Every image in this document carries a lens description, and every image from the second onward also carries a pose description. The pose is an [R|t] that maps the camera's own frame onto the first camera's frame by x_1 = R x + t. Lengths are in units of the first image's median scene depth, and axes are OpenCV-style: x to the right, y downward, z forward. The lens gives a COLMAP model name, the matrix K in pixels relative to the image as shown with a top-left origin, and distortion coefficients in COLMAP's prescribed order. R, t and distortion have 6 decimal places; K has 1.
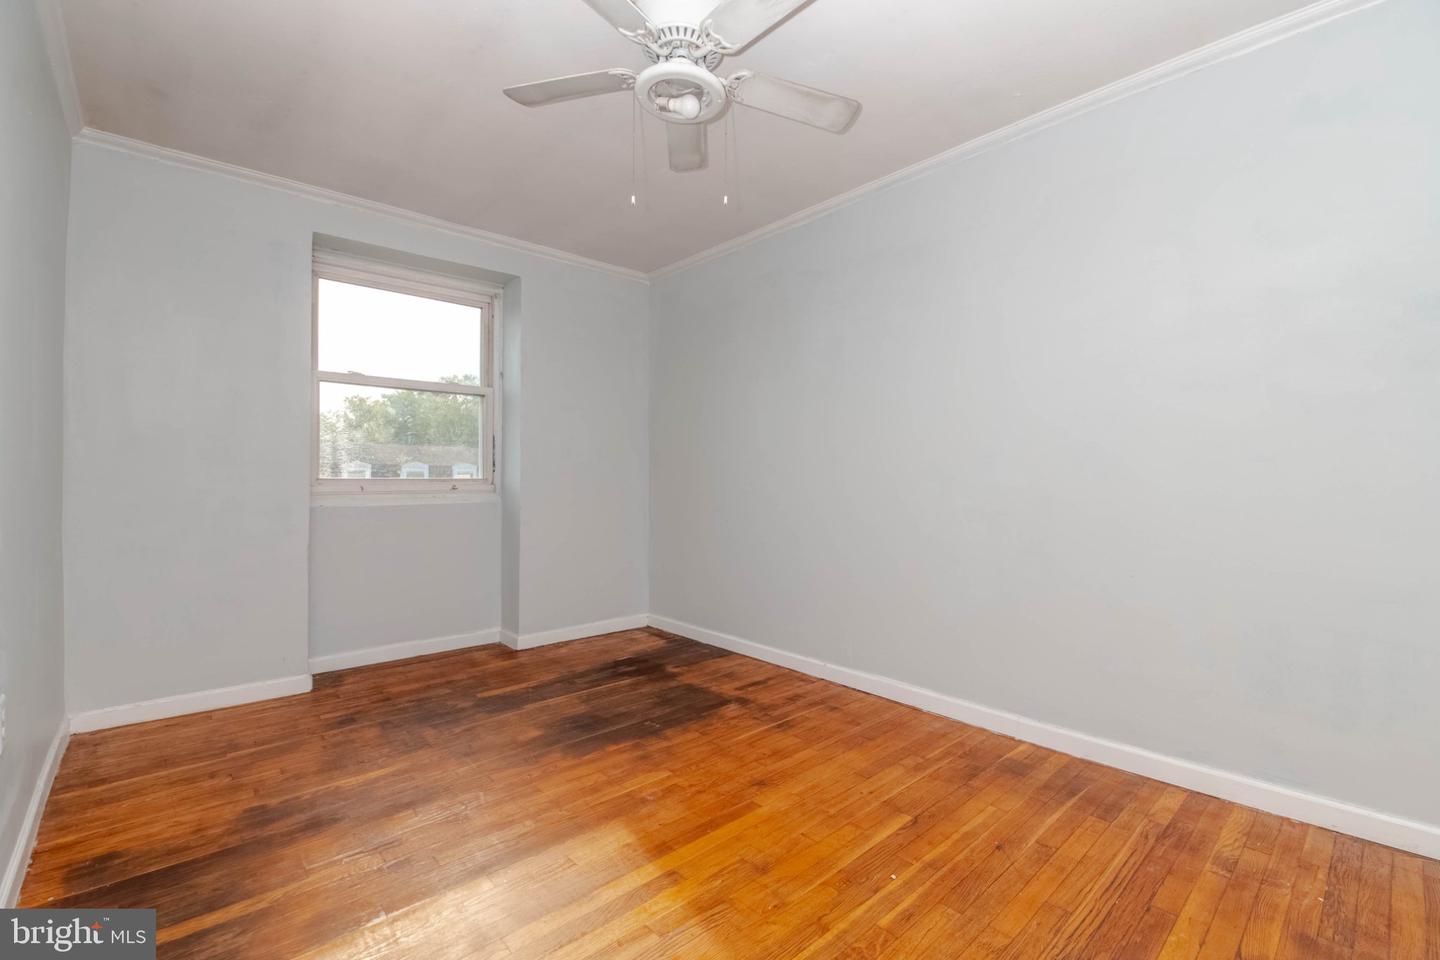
lens RADIAL K [[617.8, 0, 721.2], [0, 617.8, 476.8], [0, 0, 1]] dist [0.006151, -0.004584]
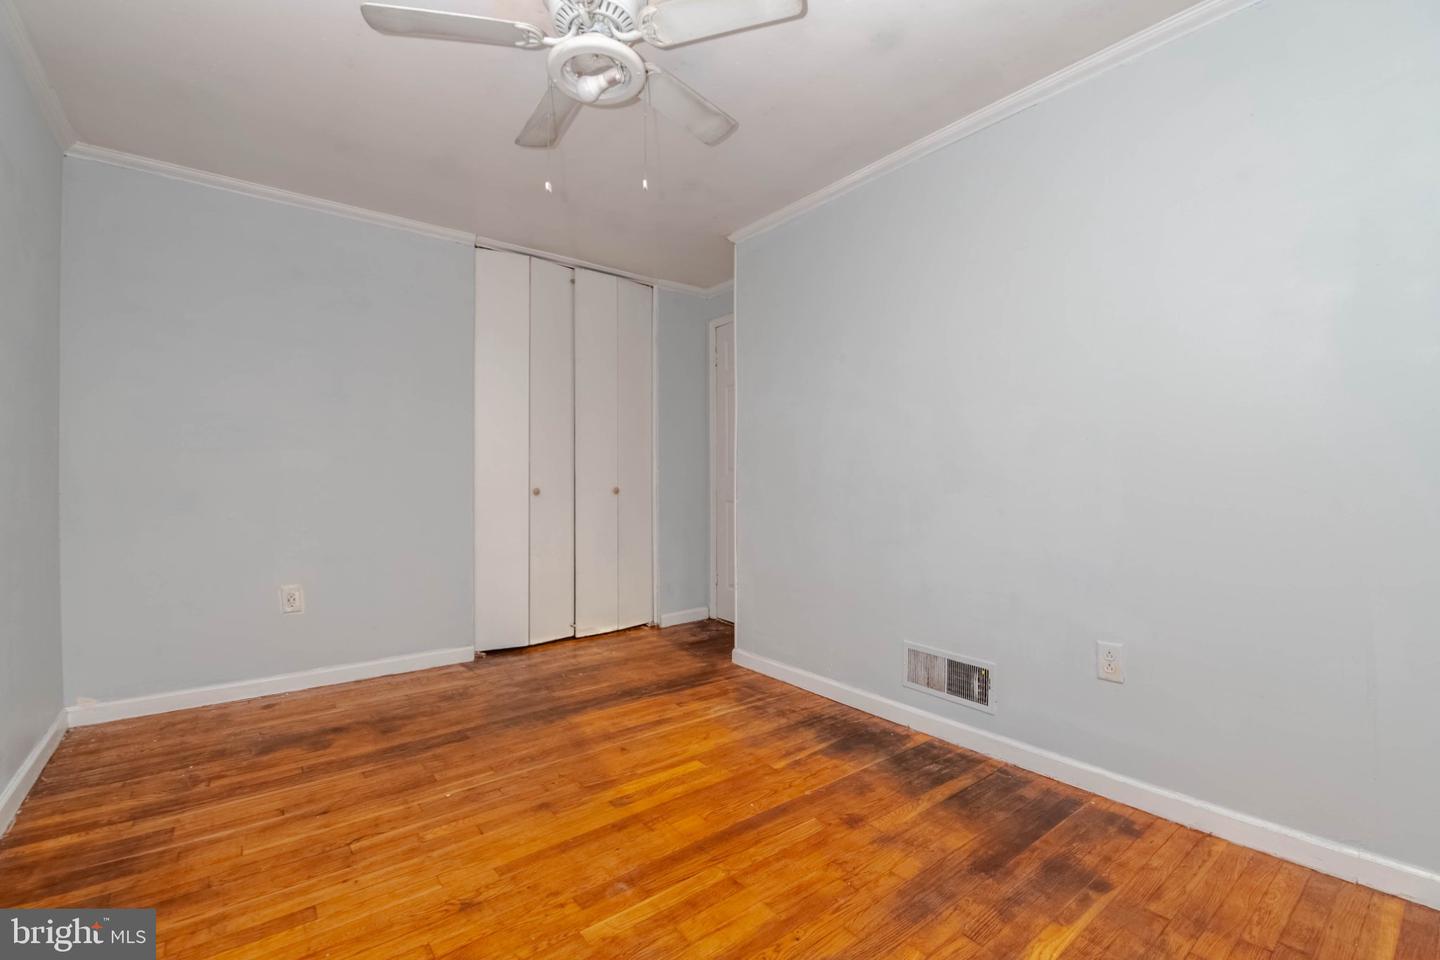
lens RADIAL K [[617.8, 0, 724.6], [0, 617.8, 480.9], [0, 0, 1]] dist [0.006151, -0.004584]
pose [[-0.997993, 0.002193, 0.063292, -0.246923], [0.002193, 0.999998, -0.000077, -0.000105], [-0.063292, 0.000062, -0.997995, 1.477954]]
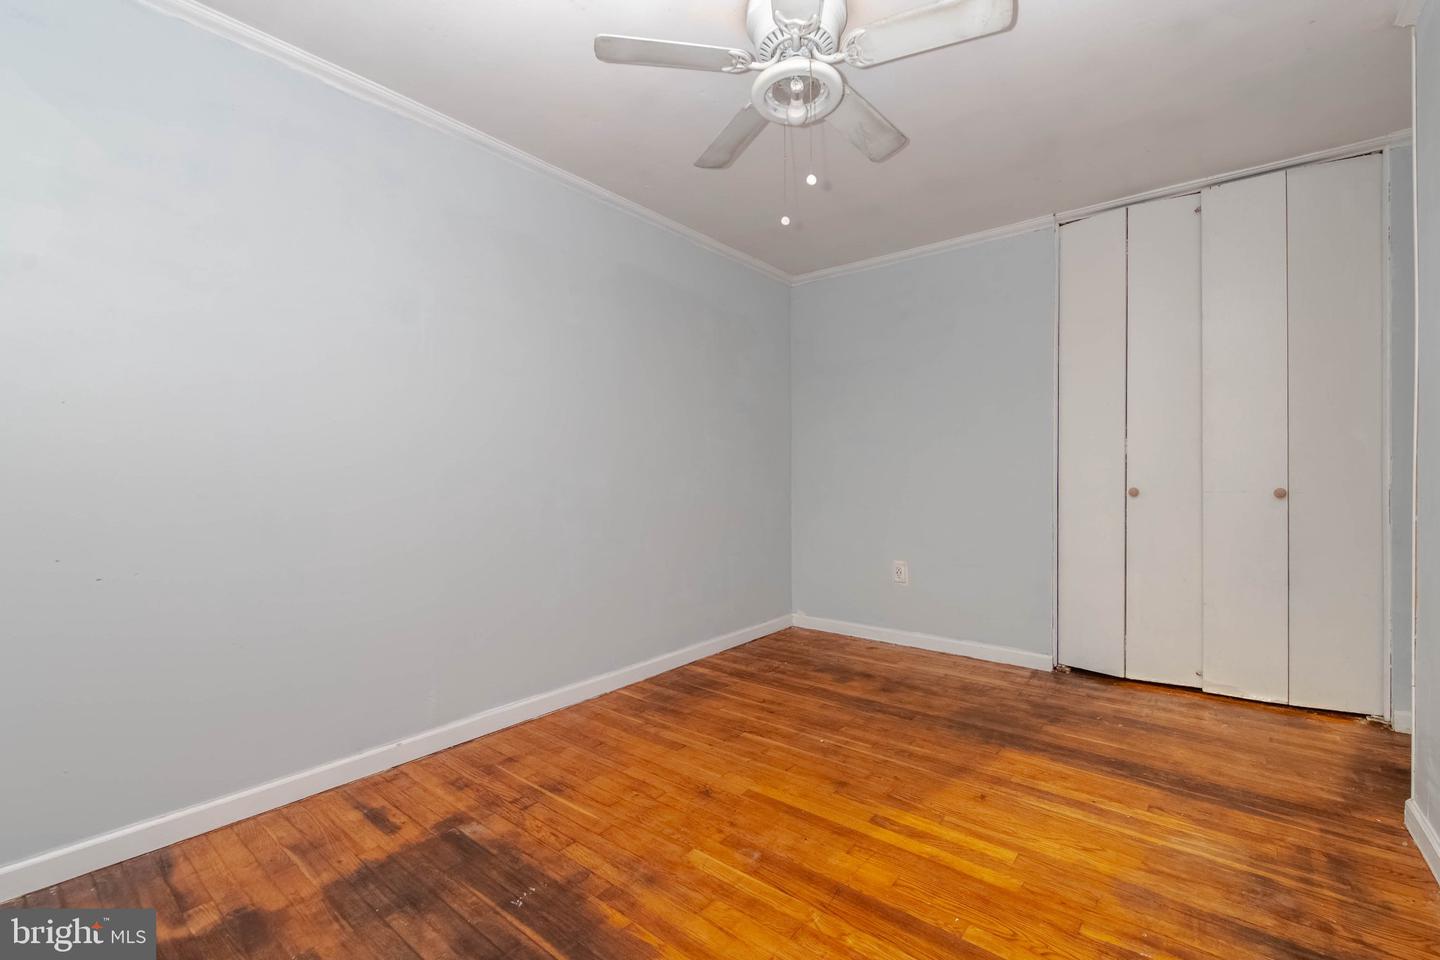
lens RADIAL K [[617.8, 0, 731.7], [0, 617.8, 479.8], [0, 0, 1]] dist [0.006151, -0.004584]
pose [[-0.168733, 0.001267, 0.985661, -0.789648], [0.001270, 0.999999, -0.001068, 0.000554], [-0.985661, 0.001071, -0.168735, 0.975615]]
